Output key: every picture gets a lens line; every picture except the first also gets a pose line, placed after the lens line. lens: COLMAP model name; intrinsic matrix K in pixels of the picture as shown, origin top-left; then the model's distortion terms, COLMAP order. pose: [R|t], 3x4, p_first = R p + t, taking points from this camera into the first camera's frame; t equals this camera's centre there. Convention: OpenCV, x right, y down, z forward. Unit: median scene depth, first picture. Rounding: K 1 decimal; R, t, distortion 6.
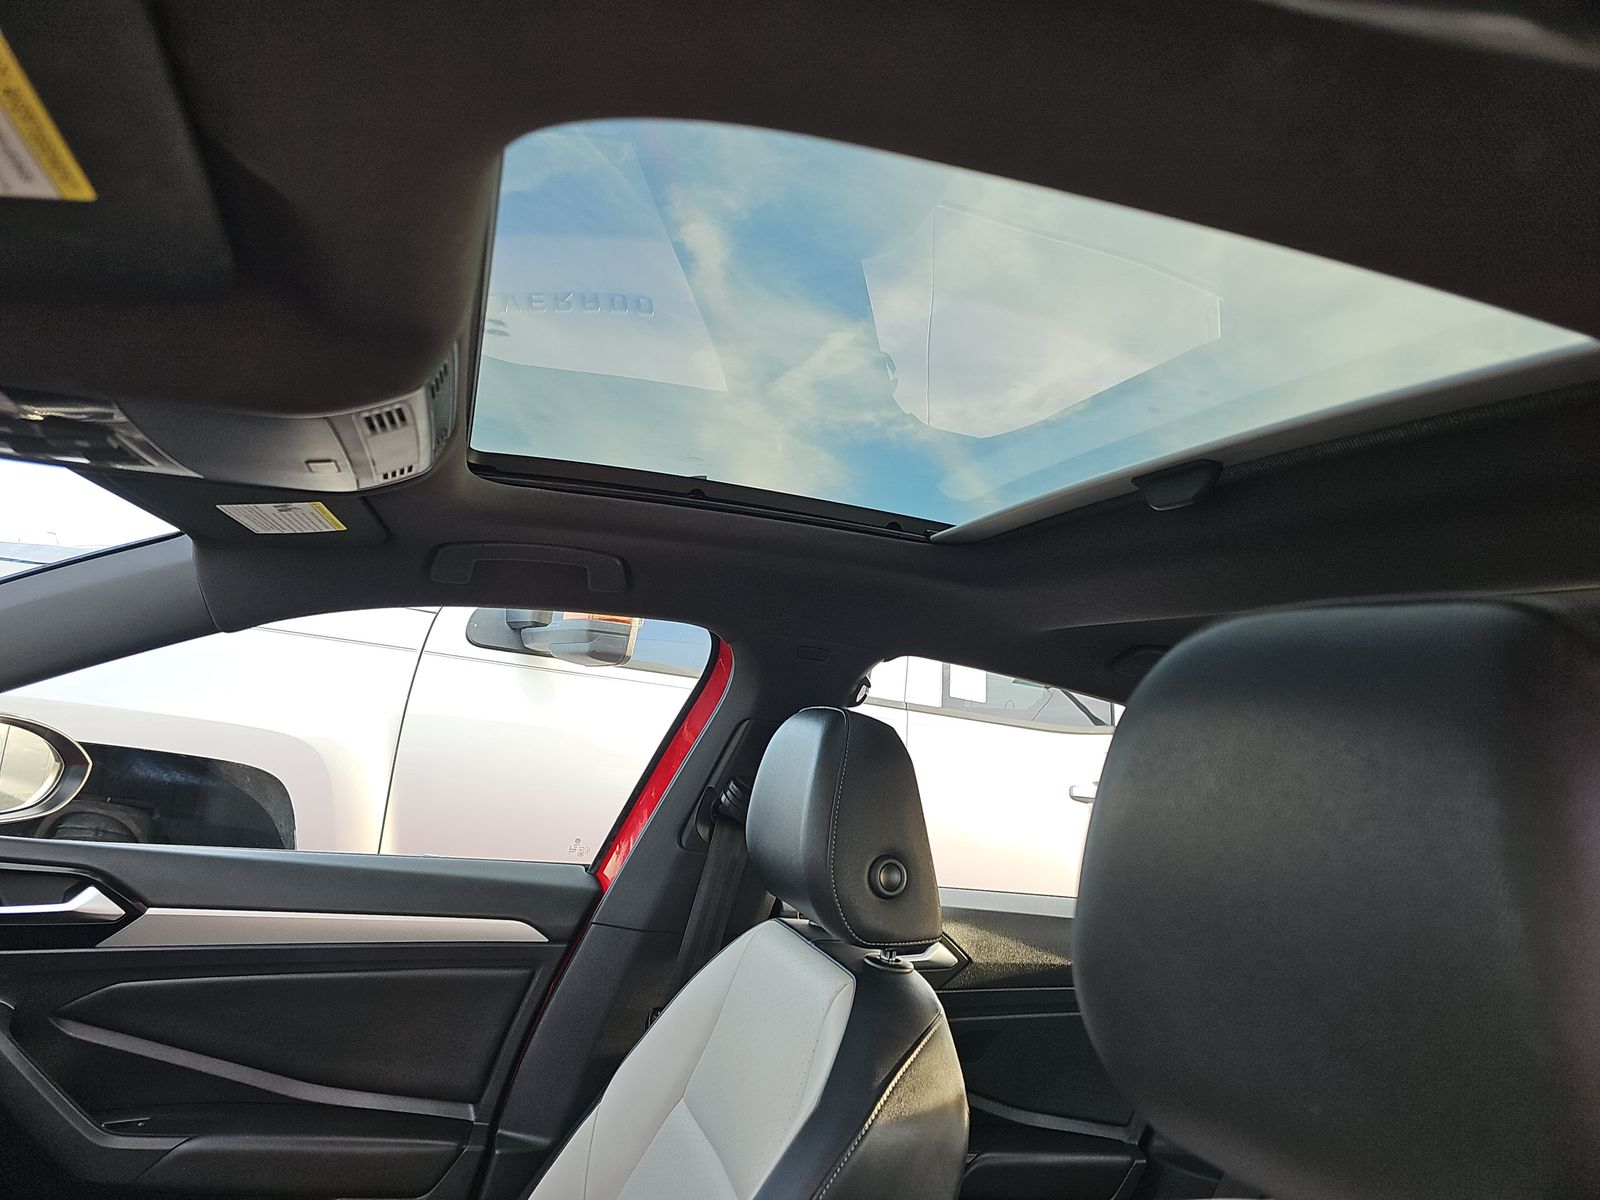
lens RADIAL K [[1082.4, 0, 798.8], [0, 1082.4, 610.1], [0, 0, 1]] dist [0.020255, -0.003121]
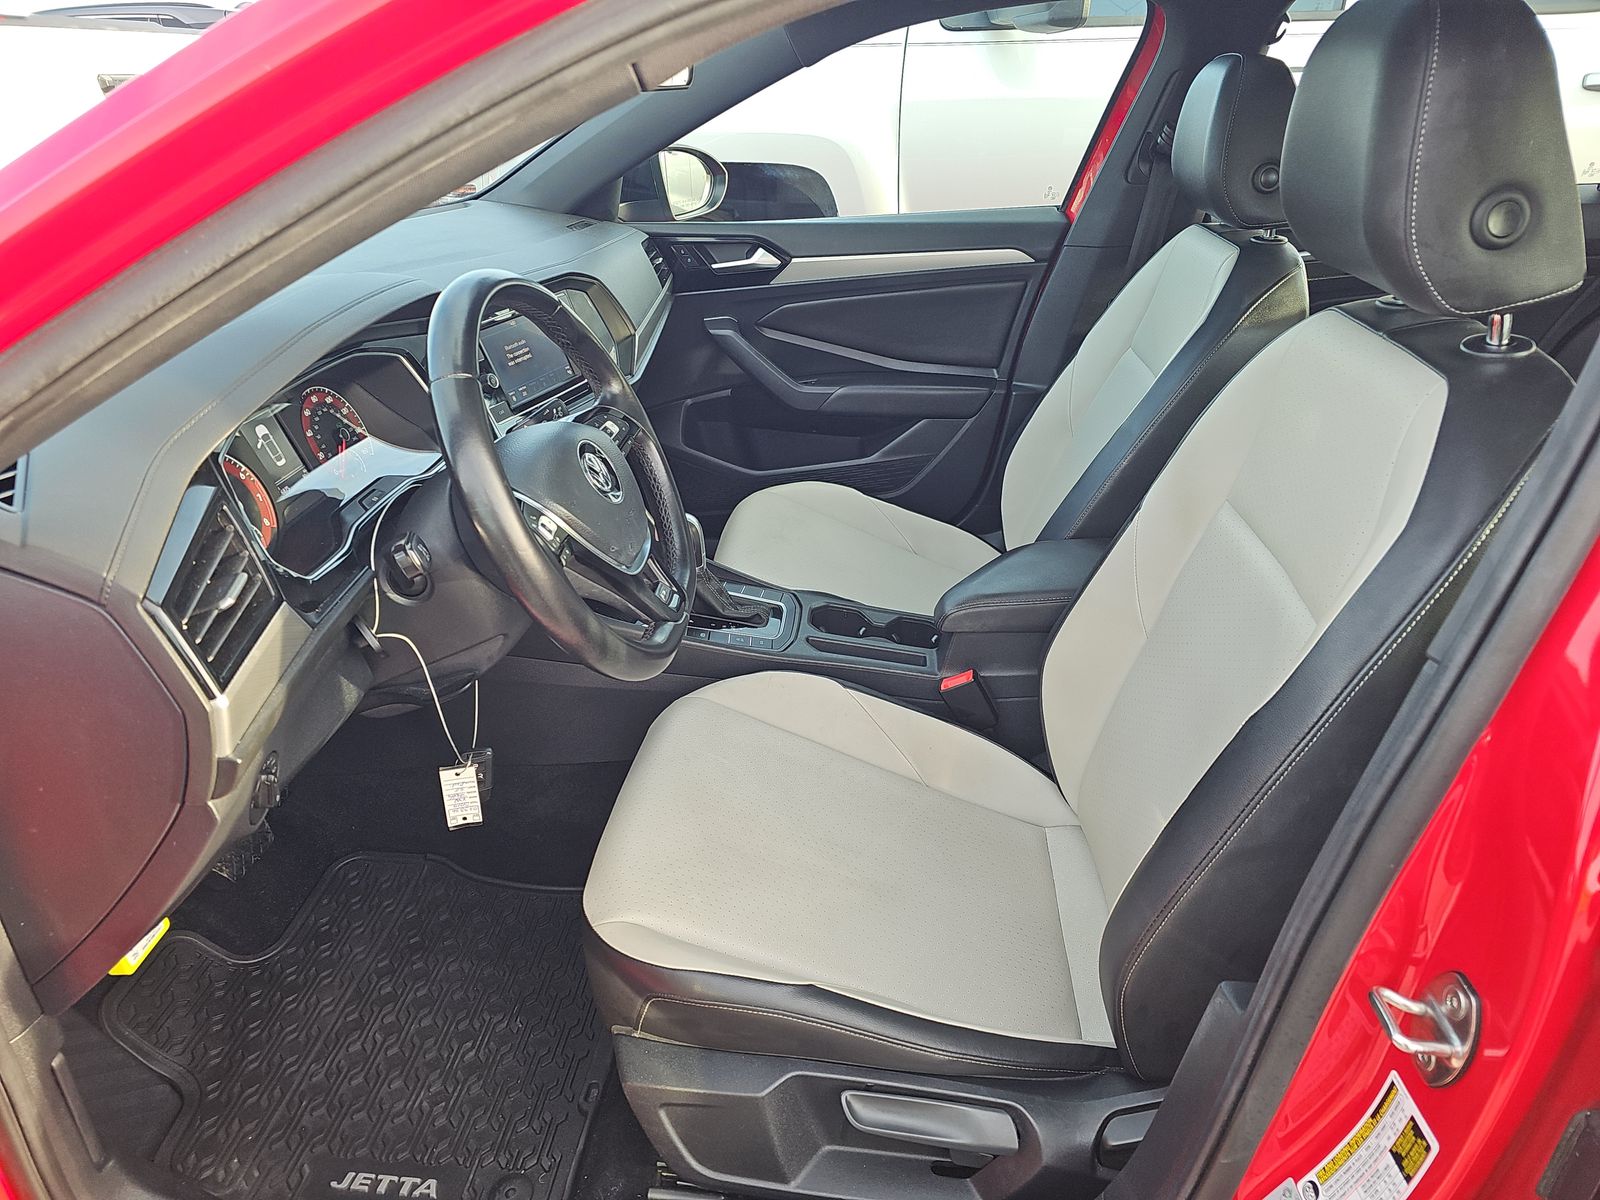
lens RADIAL K [[1082.4, 0, 798.8], [0, 1082.4, 610.1], [0, 0, 1]] dist [0.020255, -0.003121]
pose [[0.913923, 0.036314, -0.404259, 0.087568], [0.182583, 0.852747, 0.489373, -0.068687], [0.362502, -0.521060, 0.772715, -0.495657]]
